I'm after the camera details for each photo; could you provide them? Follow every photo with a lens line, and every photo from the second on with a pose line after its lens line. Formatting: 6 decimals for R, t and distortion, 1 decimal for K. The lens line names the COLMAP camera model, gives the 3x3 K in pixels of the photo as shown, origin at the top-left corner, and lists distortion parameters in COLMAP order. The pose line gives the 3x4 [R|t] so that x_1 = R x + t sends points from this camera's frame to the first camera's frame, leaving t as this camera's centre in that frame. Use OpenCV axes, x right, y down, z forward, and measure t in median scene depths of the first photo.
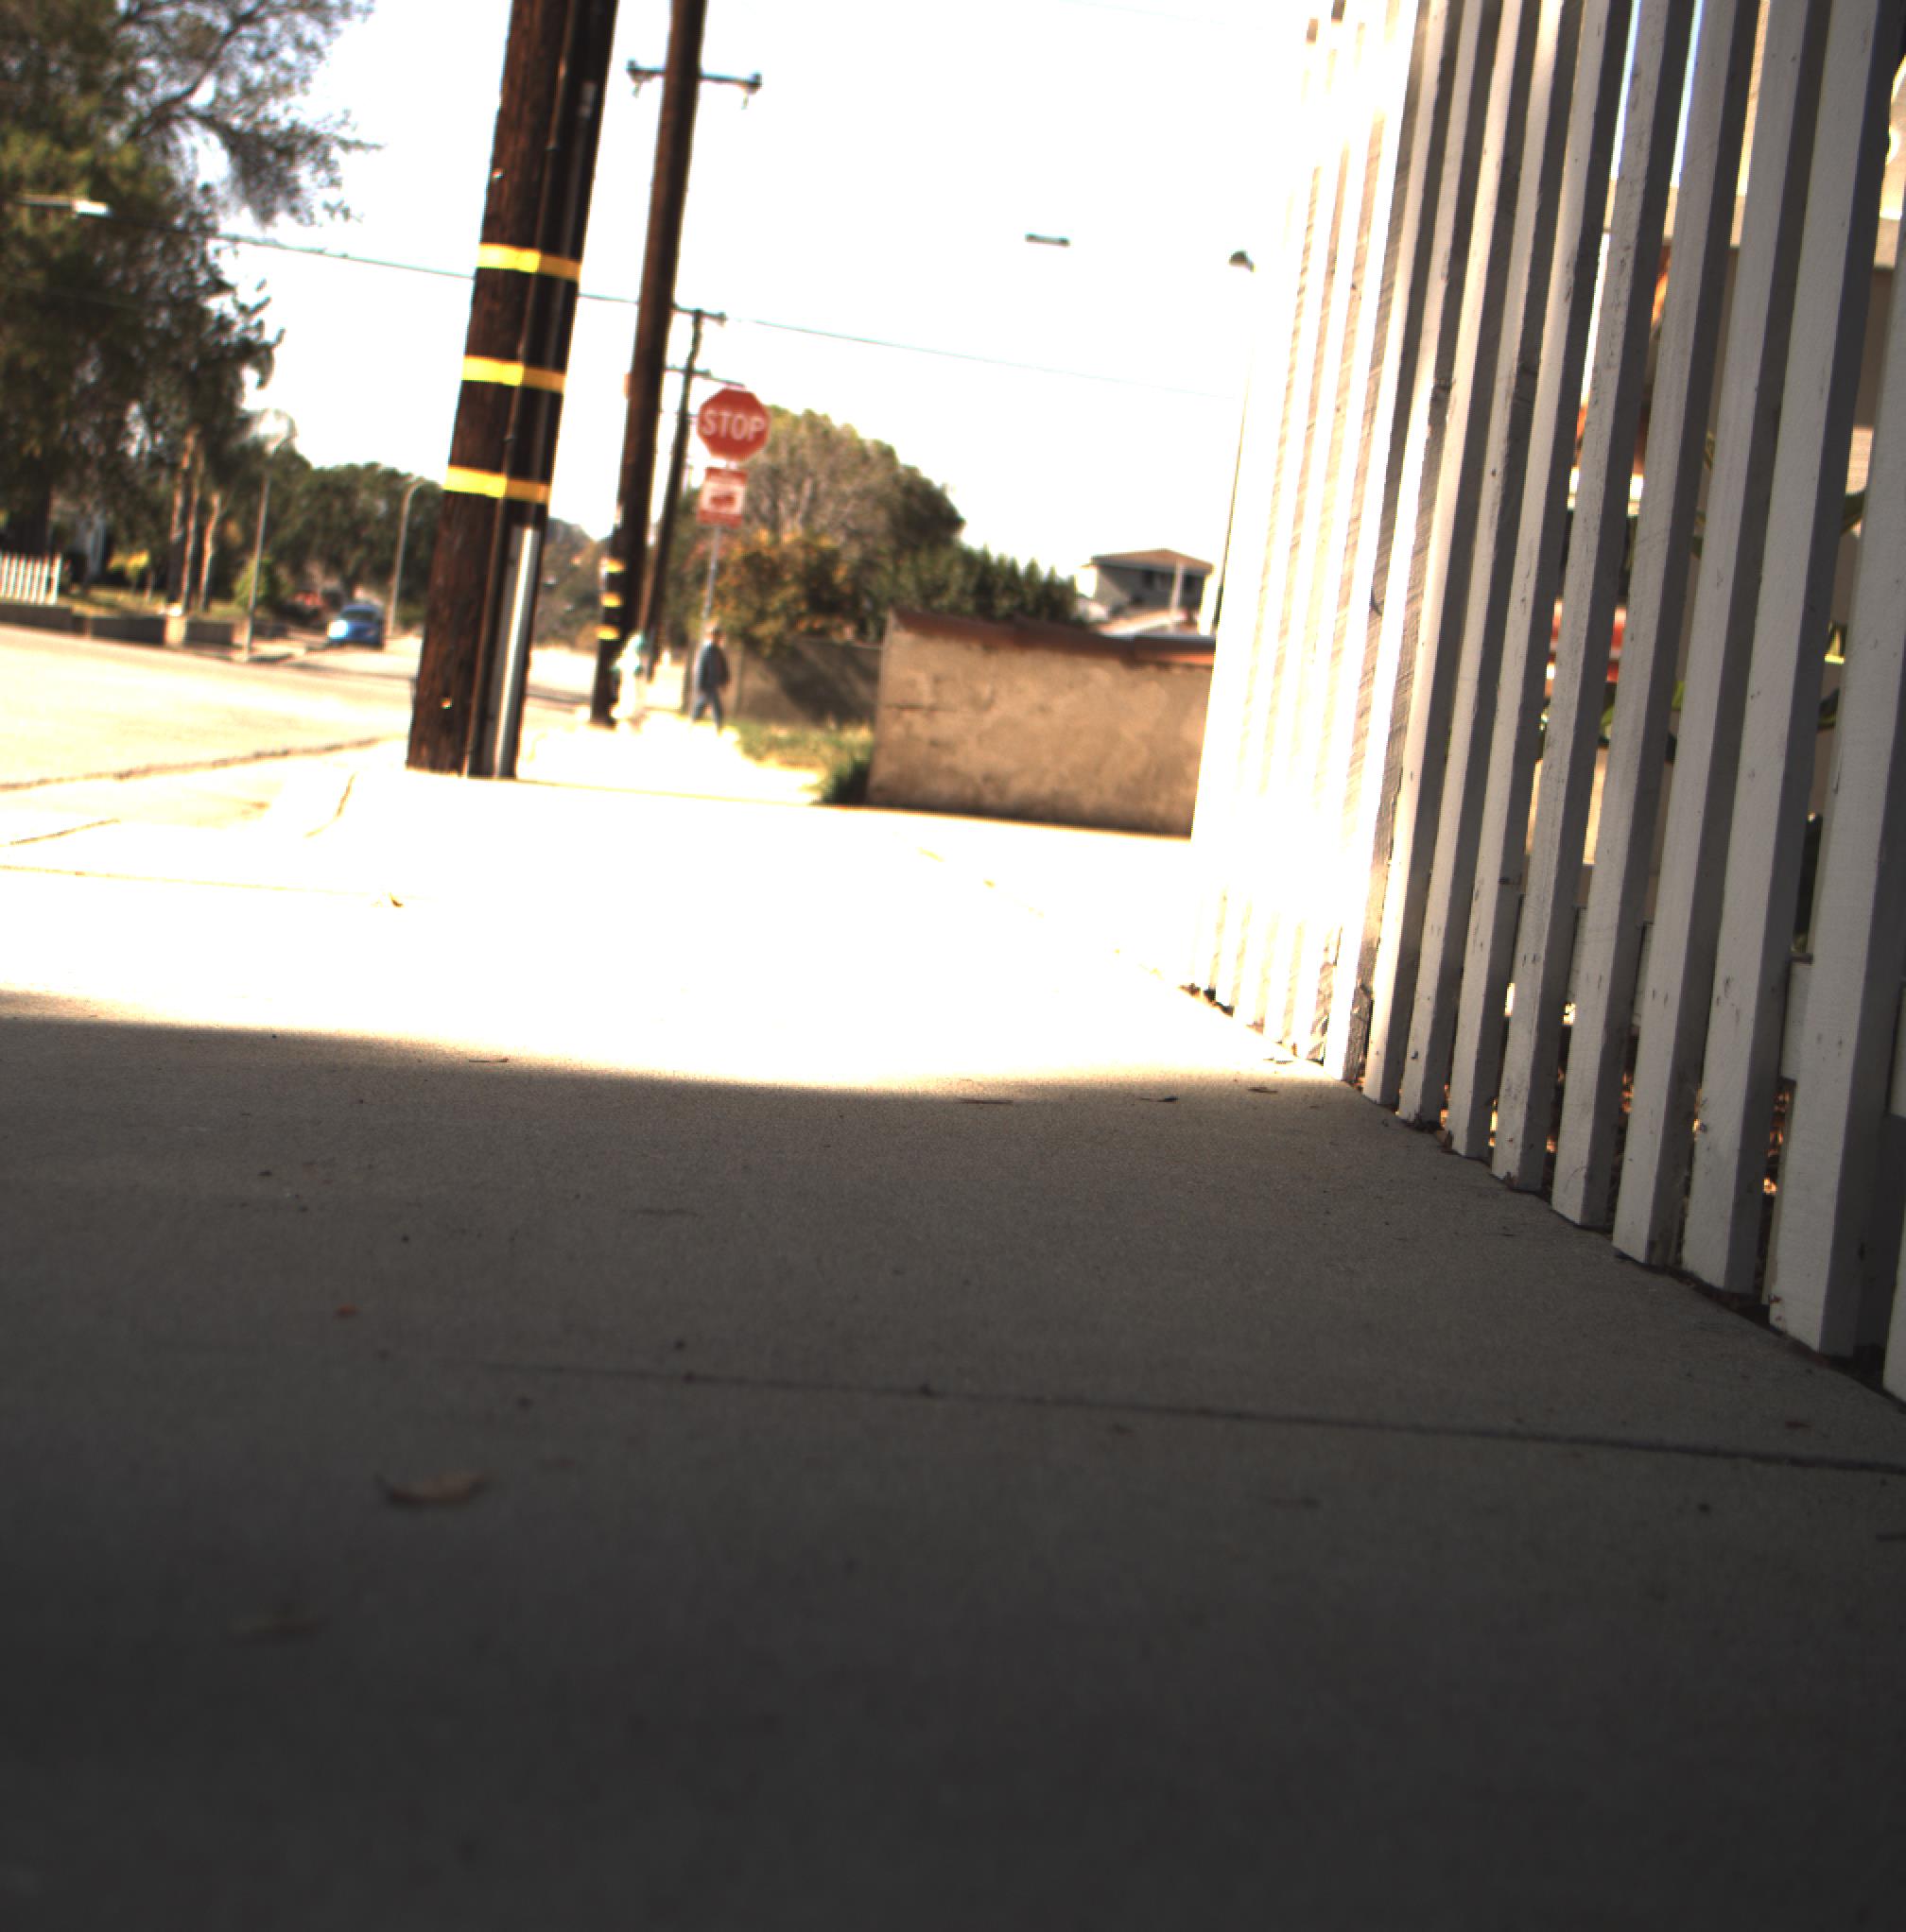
lens RADIAL K [[4307.7, 0, 758.7], [0, 4307.7, 965.2], [0, 0, 1]] dist [-0.195134, 0.832199]
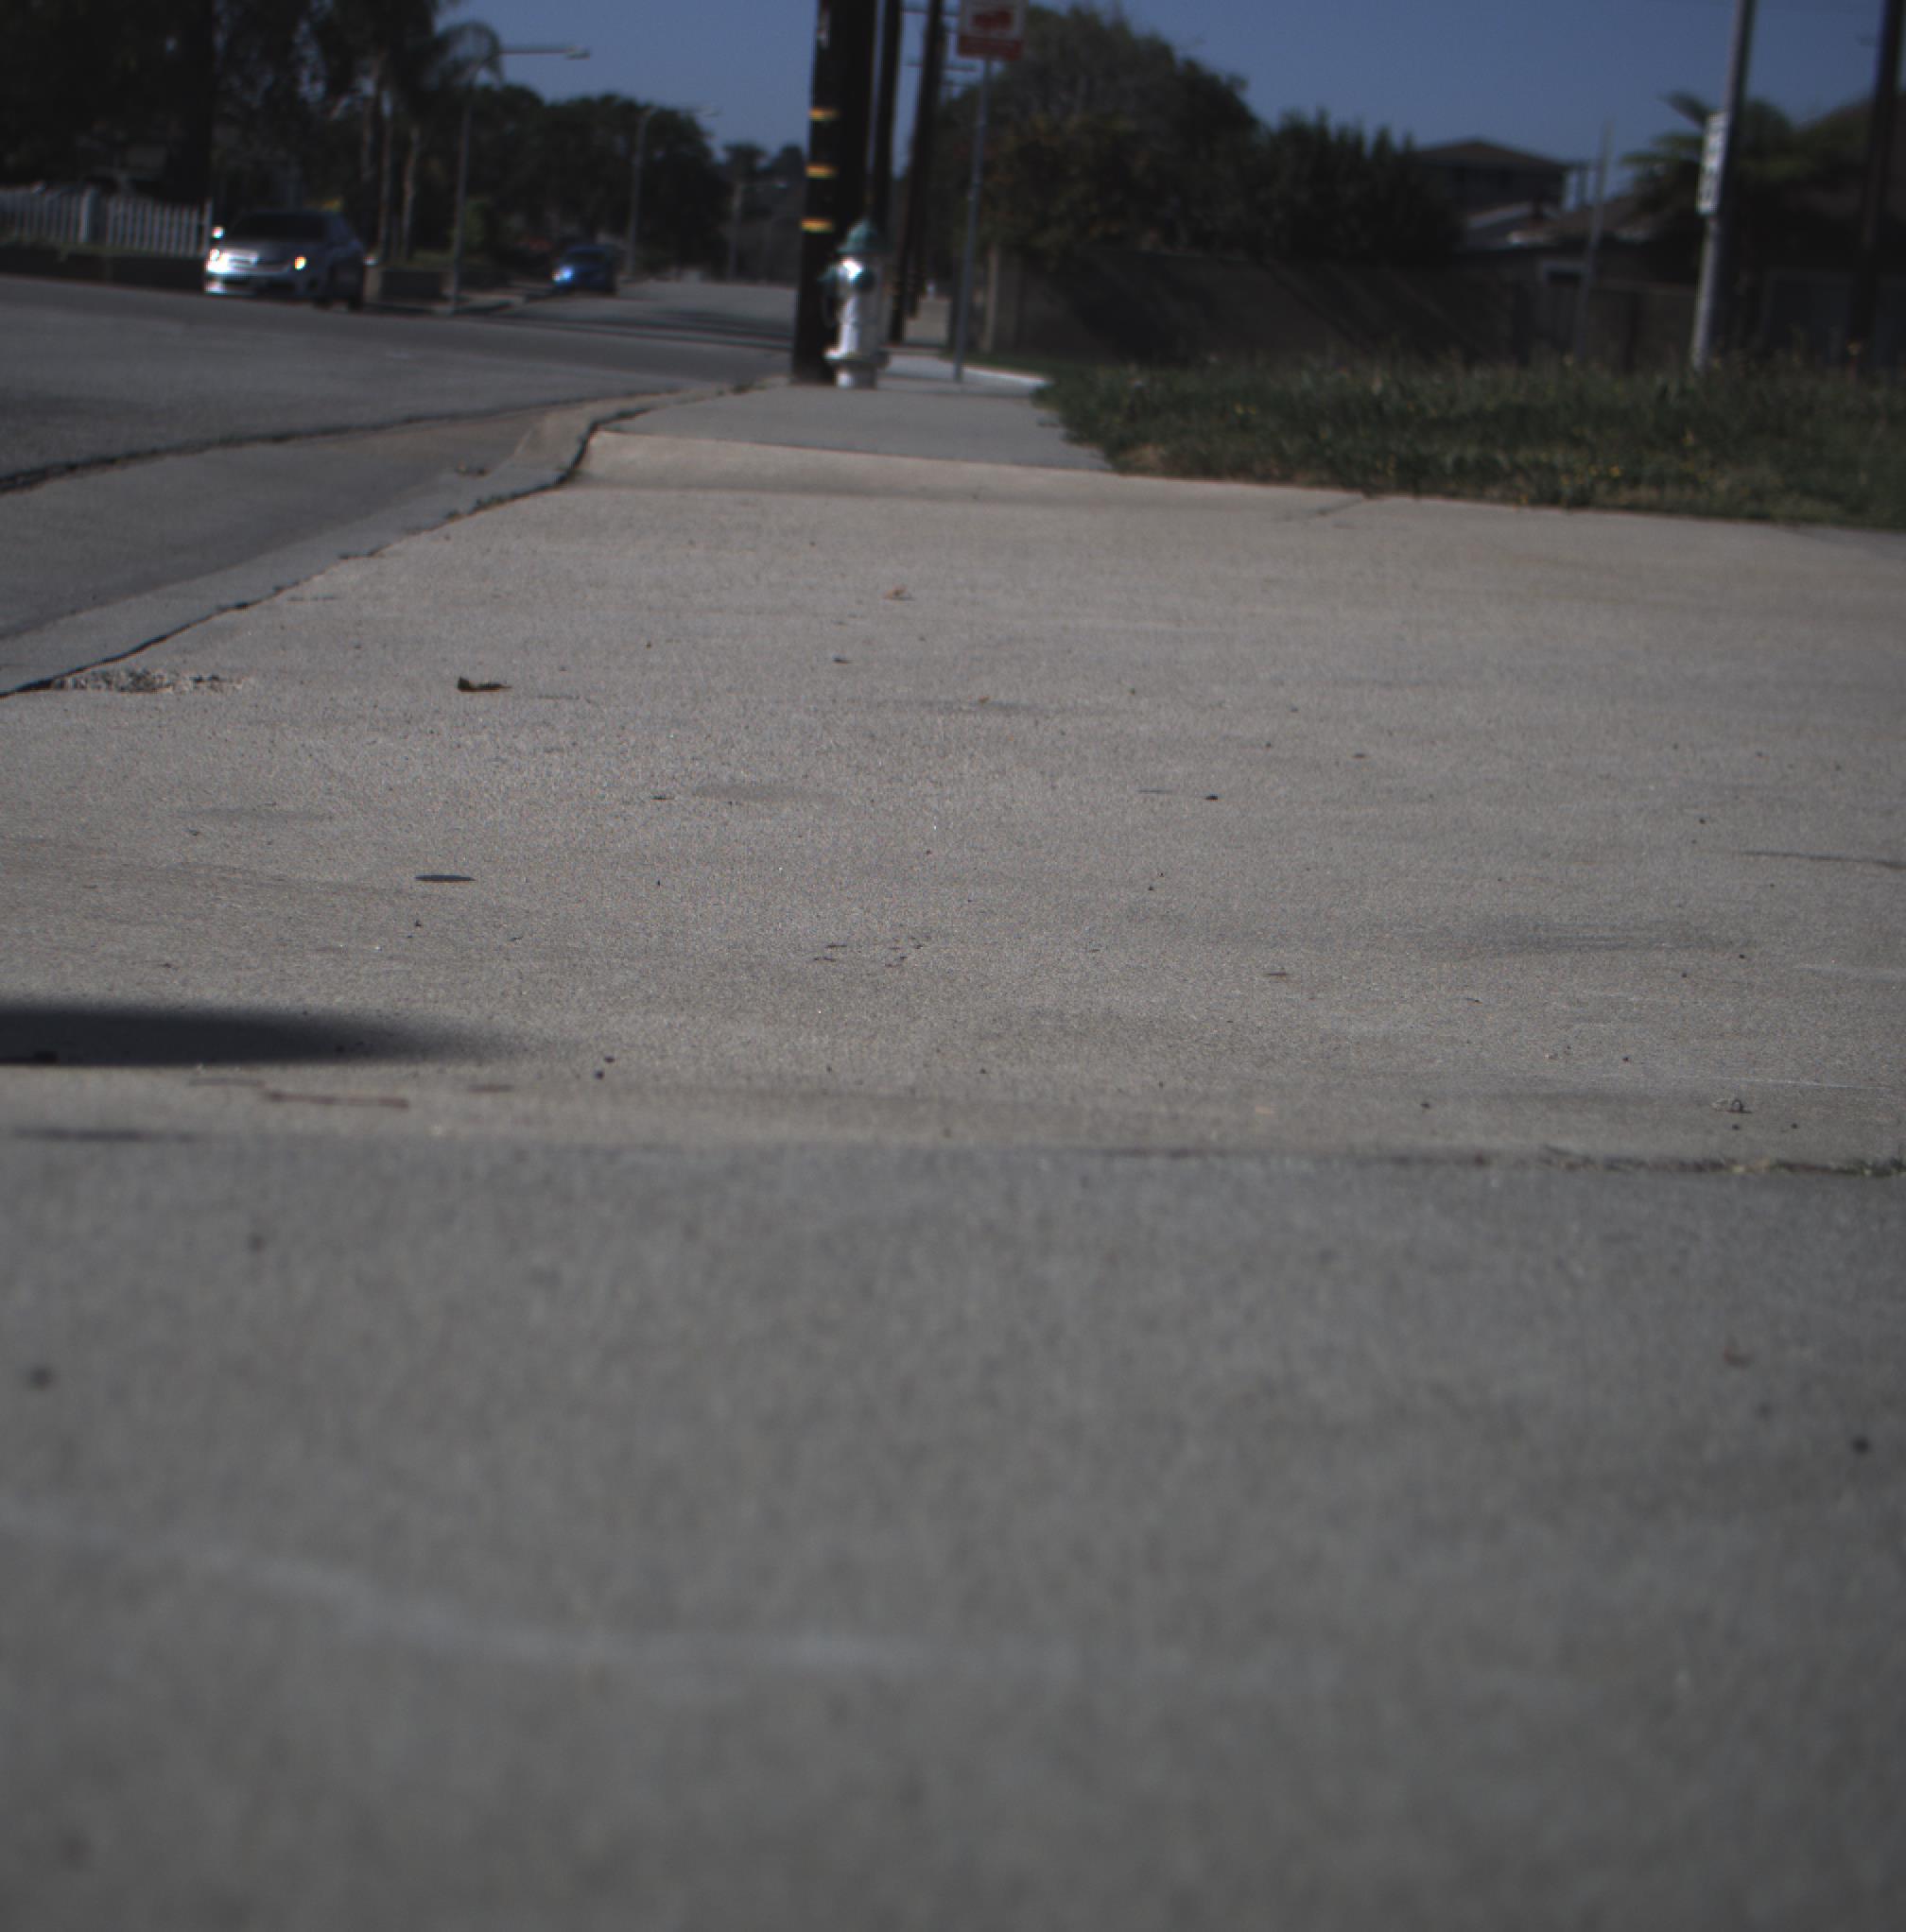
lens RADIAL K [[4307.7, 0, 758.7], [0, 4307.7, 965.2], [0, 0, 1]] dist [-0.195134, 0.832199]
pose [[0.996852, -0.039602, -0.068680, -0.002261], [0.045190, 0.995623, 0.081810, -0.009191], [0.065139, -0.084656, 0.994279, 0.156815]]
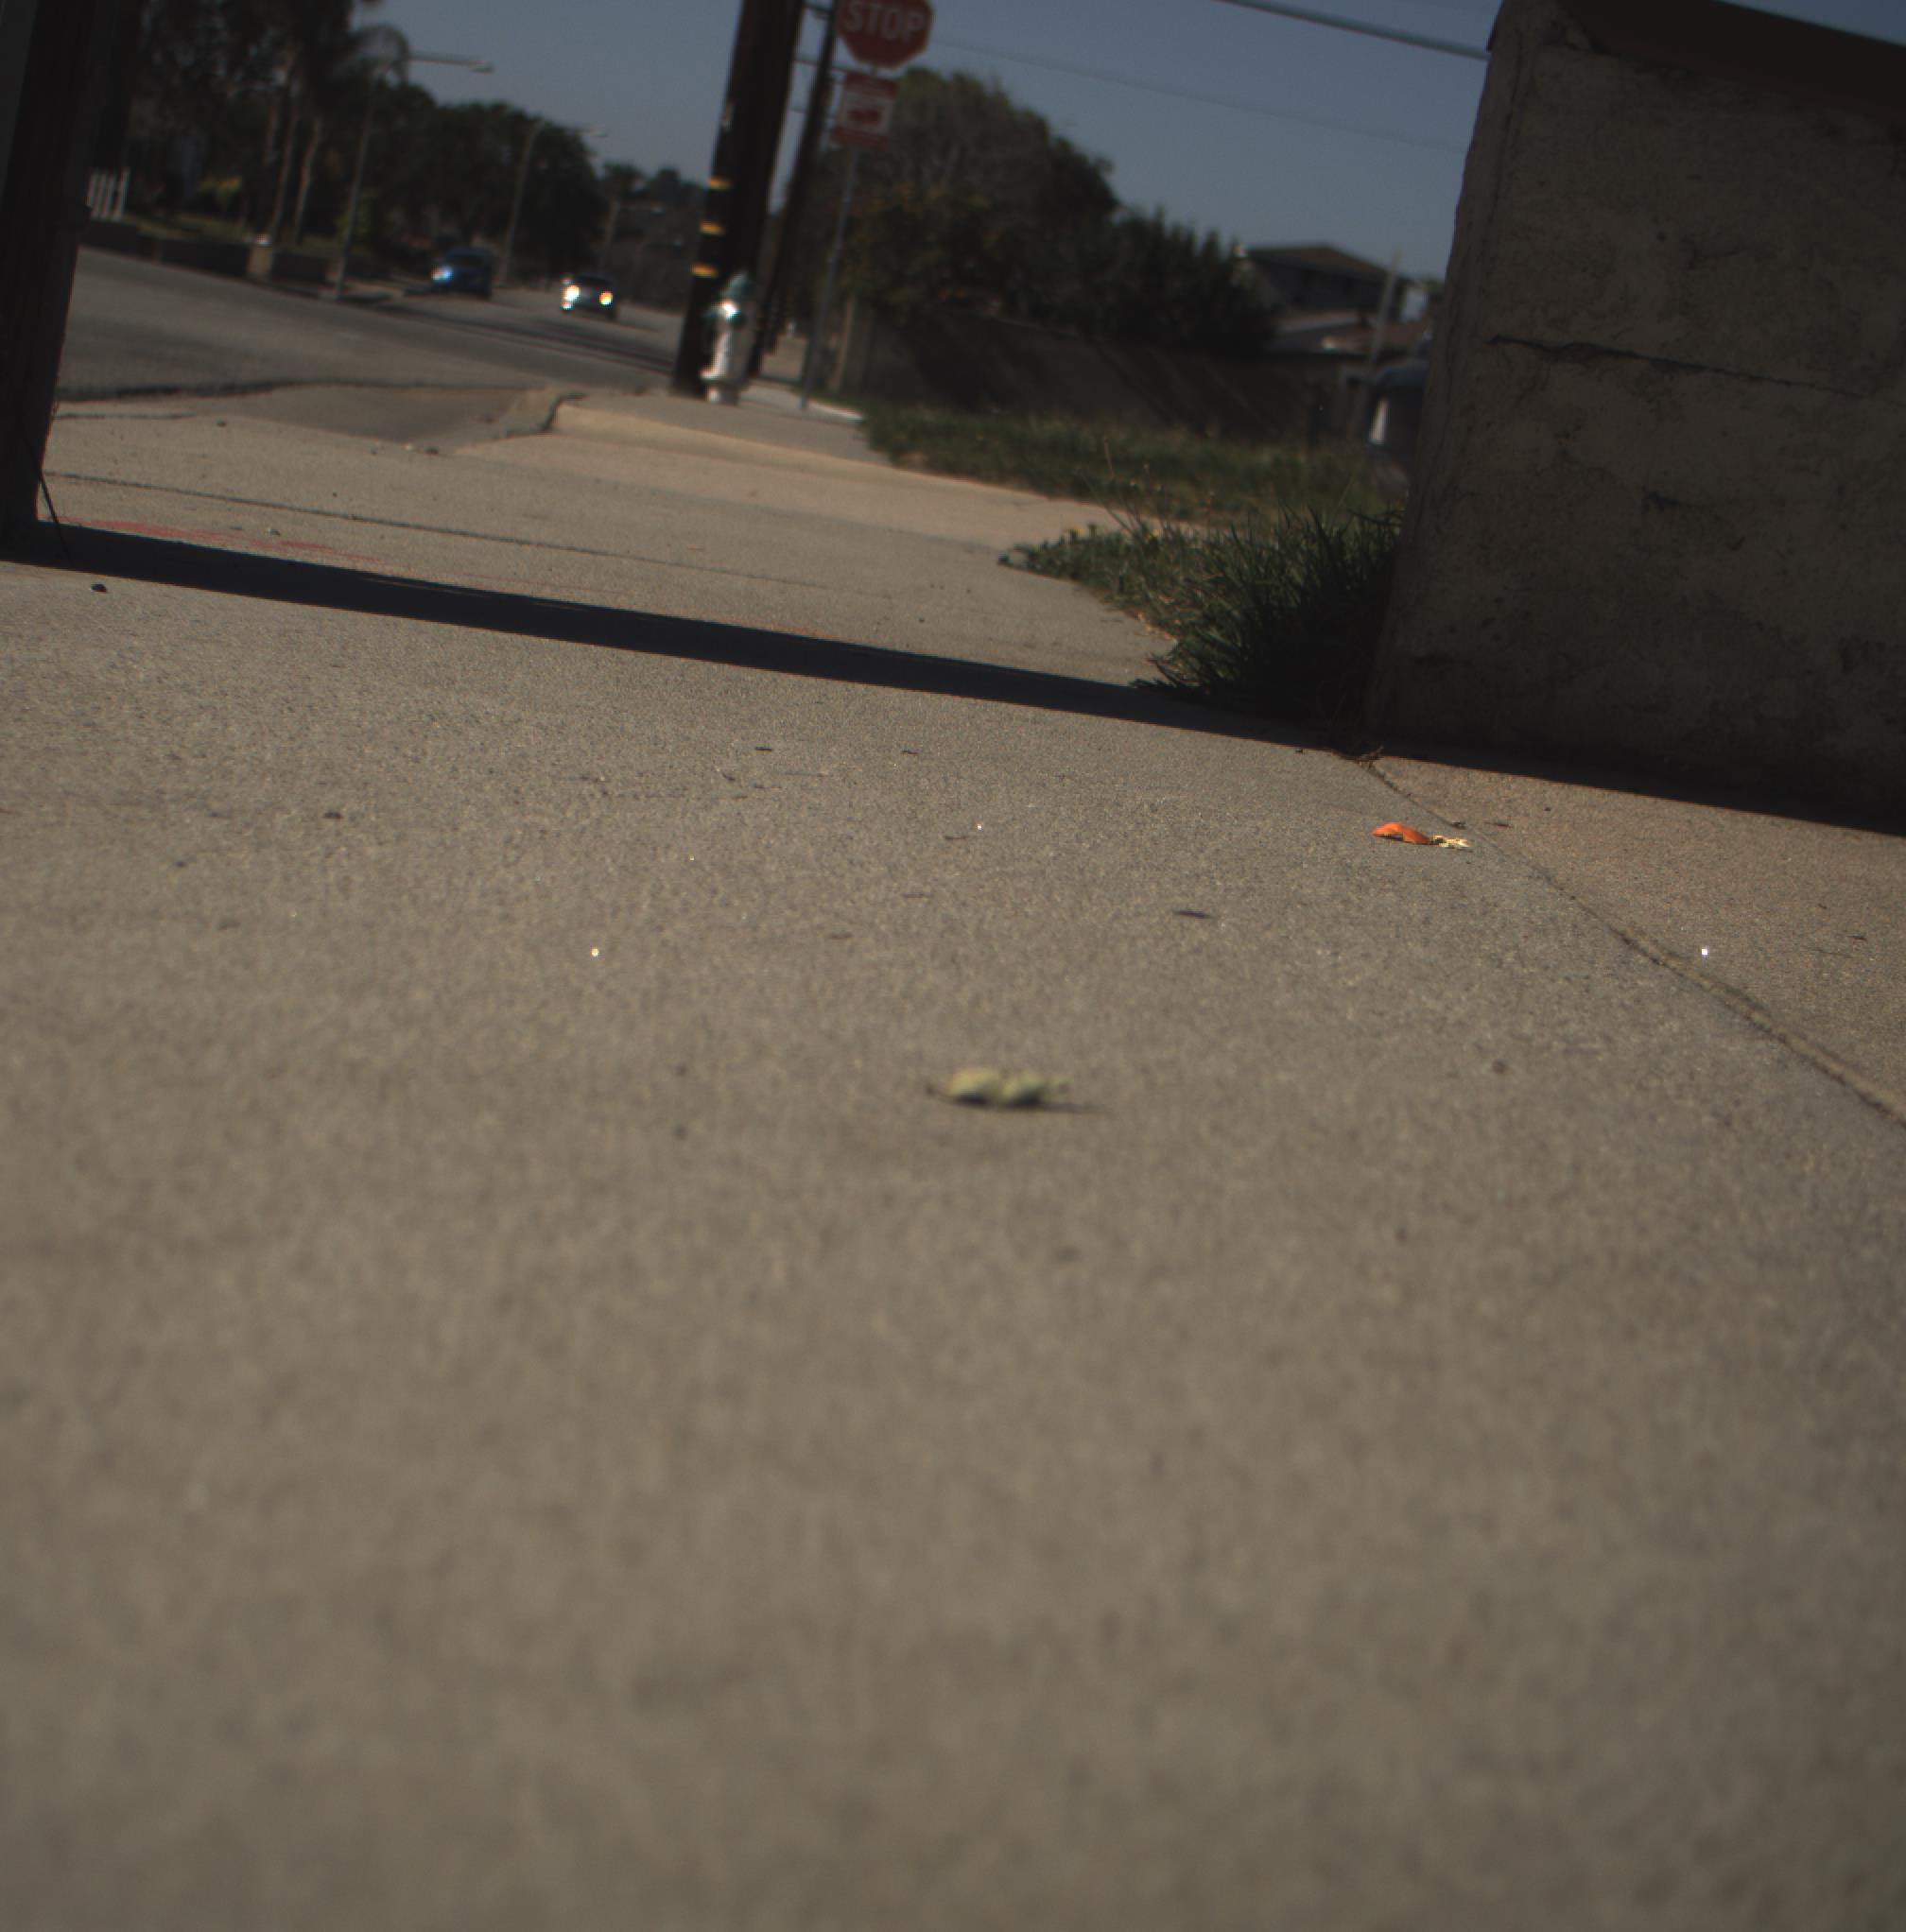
lens RADIAL K [[4307.7, 0, 758.7], [0, 4307.7, 965.2], [0, 0, 1]] dist [-0.195134, 0.832199]
pose [[0.997477, 0.068195, -0.019736, -0.000774], [-0.066531, 0.994936, 0.075337, -0.005034], [0.024773, -0.073834, 0.996963, 0.094036]]
